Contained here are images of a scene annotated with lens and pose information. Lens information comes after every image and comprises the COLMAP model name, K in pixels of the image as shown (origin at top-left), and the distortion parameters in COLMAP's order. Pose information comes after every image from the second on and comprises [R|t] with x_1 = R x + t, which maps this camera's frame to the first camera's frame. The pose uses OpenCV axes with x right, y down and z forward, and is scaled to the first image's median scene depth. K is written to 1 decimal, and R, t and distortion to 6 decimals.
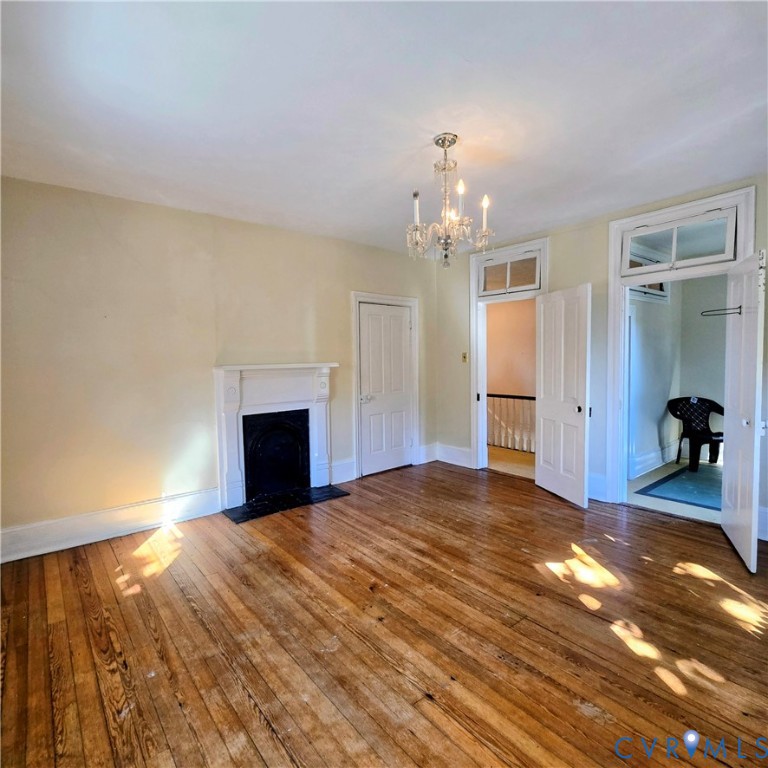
lens RADIAL K [[424.9, 0, 385.4], [0, 424.9, 379.8], [0, 0, 1]] dist [-0.000429, -0.001163]
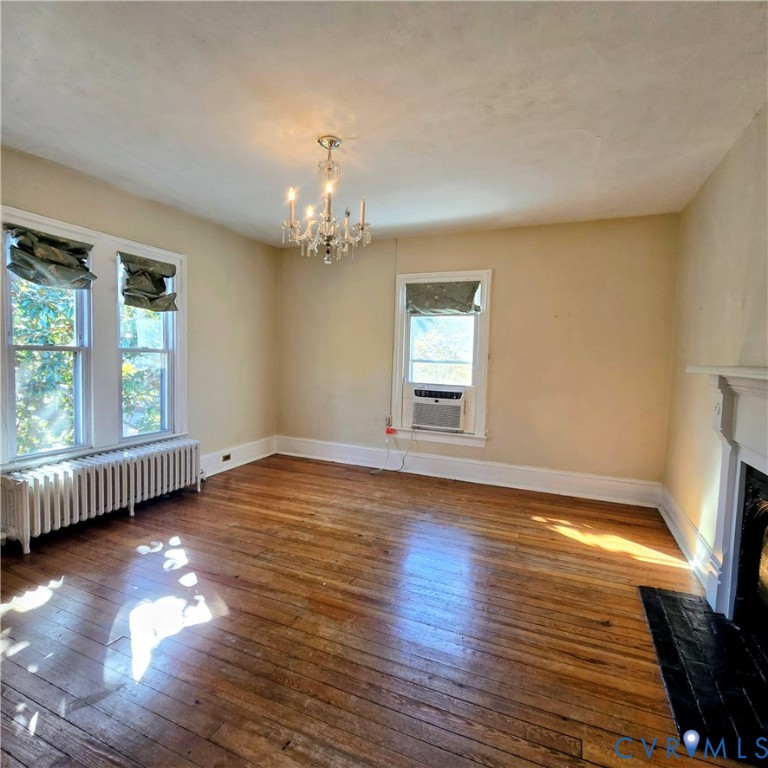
lens RADIAL K [[424.9, 0, 383.2], [0, 424.9, 381.7], [0, 0, 1]] dist [-0.000429, -0.001163]
pose [[-0.888806, 0.026015, -0.457545, 0.545982], [-0.032751, 0.992229, 0.120038, -0.115073], [0.457112, 0.121675, -0.881047, 2.186396]]
